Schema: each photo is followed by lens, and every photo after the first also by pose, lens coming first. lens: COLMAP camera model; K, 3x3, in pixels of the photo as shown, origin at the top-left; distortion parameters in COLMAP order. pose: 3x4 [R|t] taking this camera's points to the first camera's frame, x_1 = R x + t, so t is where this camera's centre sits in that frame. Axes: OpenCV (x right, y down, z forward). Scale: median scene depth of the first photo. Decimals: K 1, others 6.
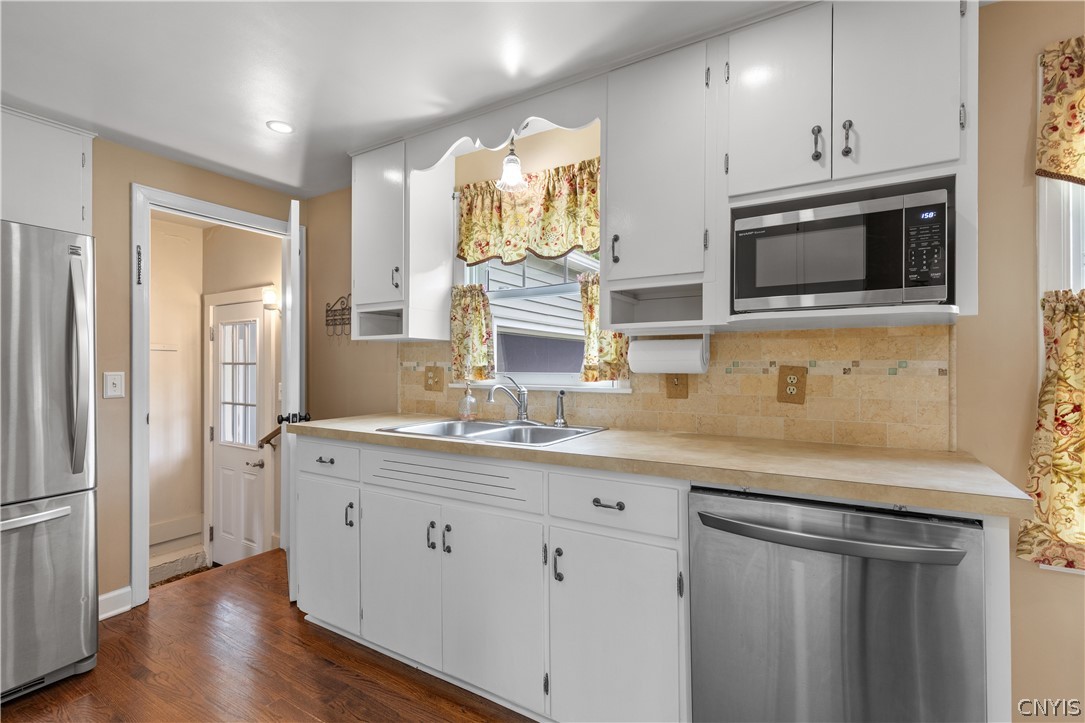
lens RADIAL K [[490.7, 0, 539.7], [0, 490.7, 363.3], [0, 0, 1]] dist [0.003754, 0.000933]
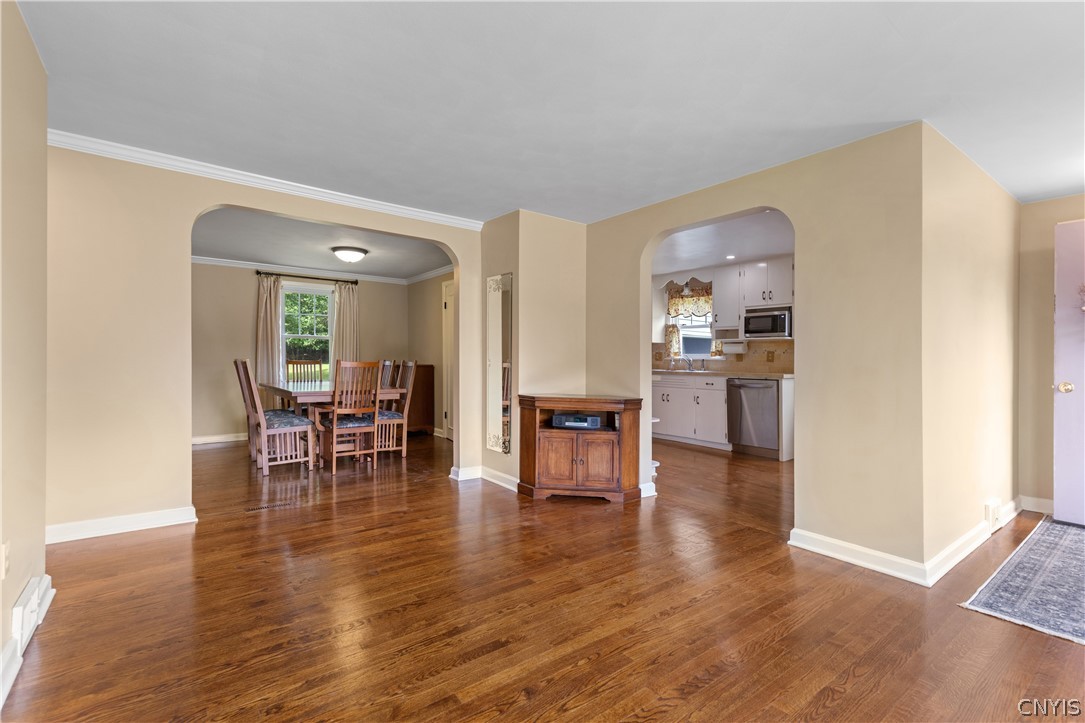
lens RADIAL K [[490.7, 0, 541.6], [0, 490.7, 350.6], [0, 0, 1]] dist [0.003754, 0.000933]
pose [[0.934750, -0.001158, -0.355303, 0.197804], [-0.002199, 0.999957, -0.009042, 0.030725], [0.355298, 0.009234, 0.934707, -2.339493]]
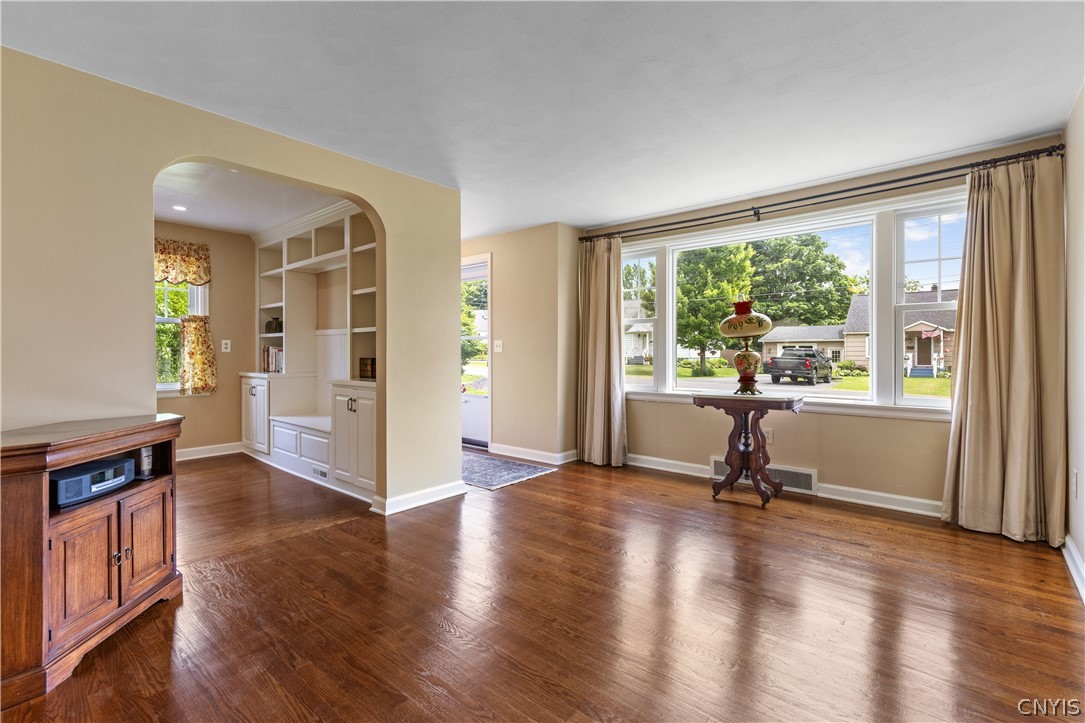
lens RADIAL K [[490.7, 0, 562.6], [0, 490.7, 350.8], [0, 0, 1]] dist [0.003754, 0.000933]
pose [[0.122251, -0.007937, 0.992467, -1.111640], [-0.005490, 0.999947, 0.008673, 0.038322], [-0.992484, -0.006509, 0.122201, -1.496095]]
